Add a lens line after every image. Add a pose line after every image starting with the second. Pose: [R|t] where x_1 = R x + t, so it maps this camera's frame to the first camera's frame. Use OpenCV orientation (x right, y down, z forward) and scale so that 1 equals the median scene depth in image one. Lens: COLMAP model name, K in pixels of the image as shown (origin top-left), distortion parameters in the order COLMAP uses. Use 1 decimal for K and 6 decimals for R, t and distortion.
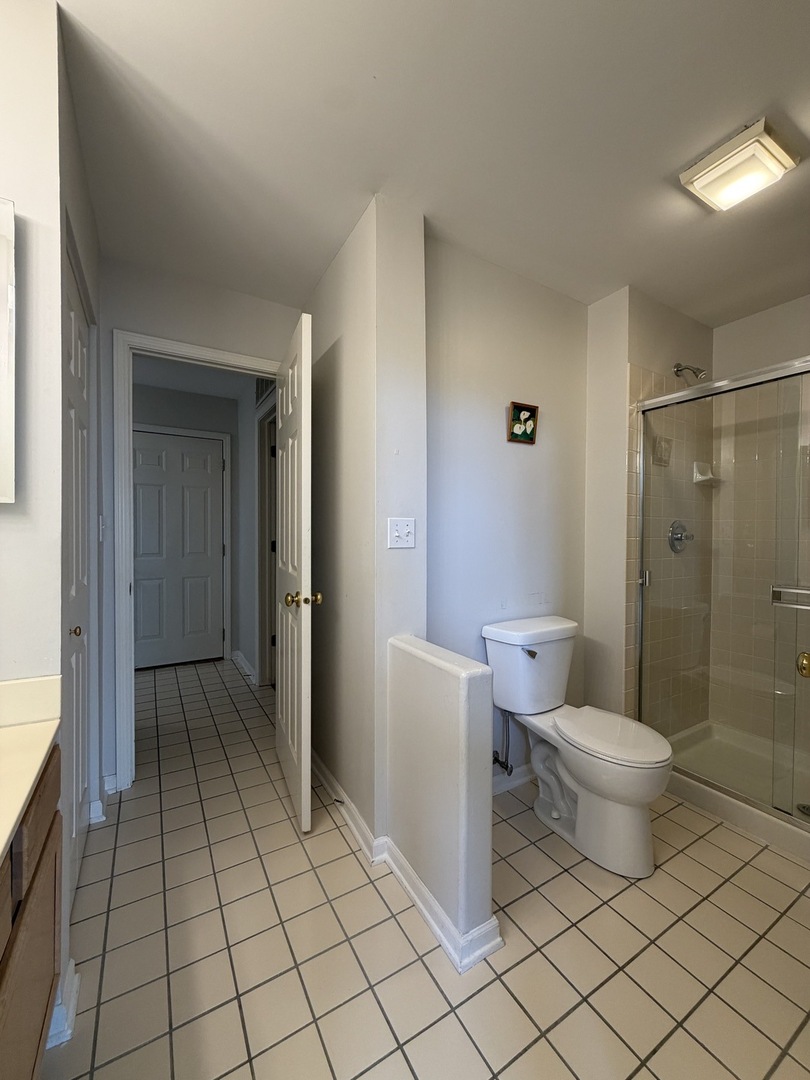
lens RADIAL K [[422.0, 0, 404.5], [0, 422.0, 538.3], [0, 0, 1]] dist [-0.021296, 0.003263]
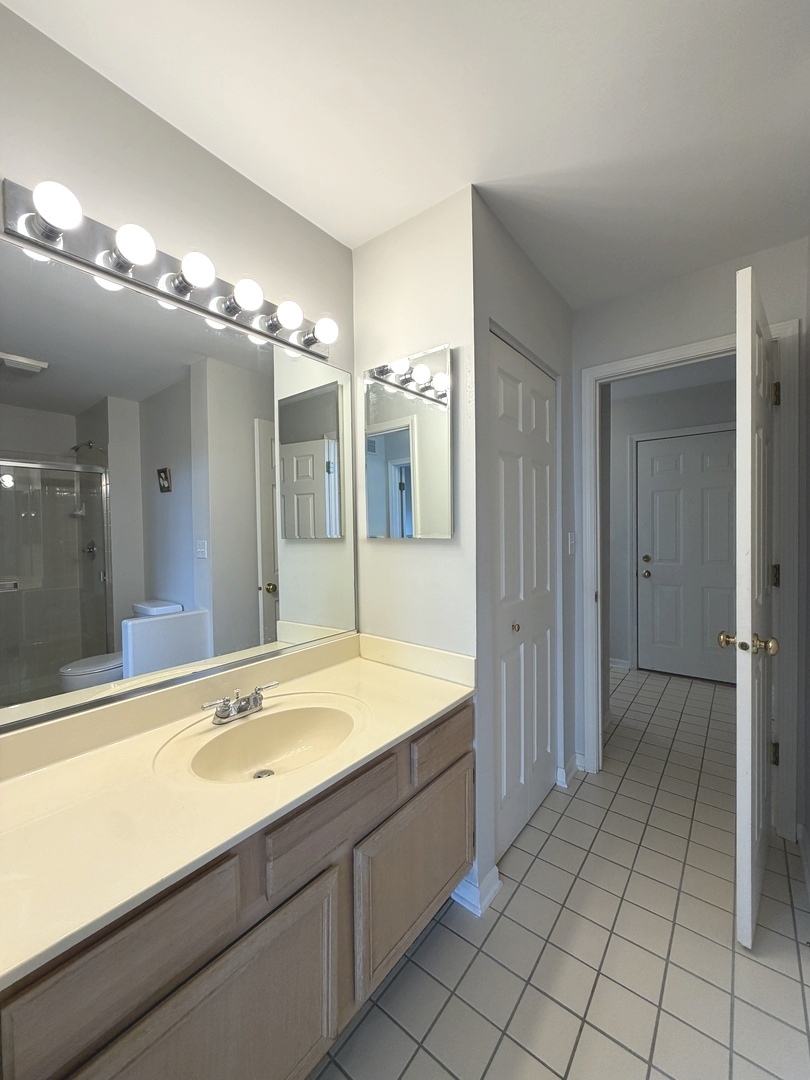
lens RADIAL K [[422.0, 0, 408.6], [0, 422.0, 536.5], [0, 0, 1]] dist [-0.021296, 0.003263]
pose [[0.349547, 0.004563, -0.936908, 0.256693], [0.000890, 0.999986, 0.005203, -0.053847], [0.936918, -0.002653, 0.349538, 0.164331]]
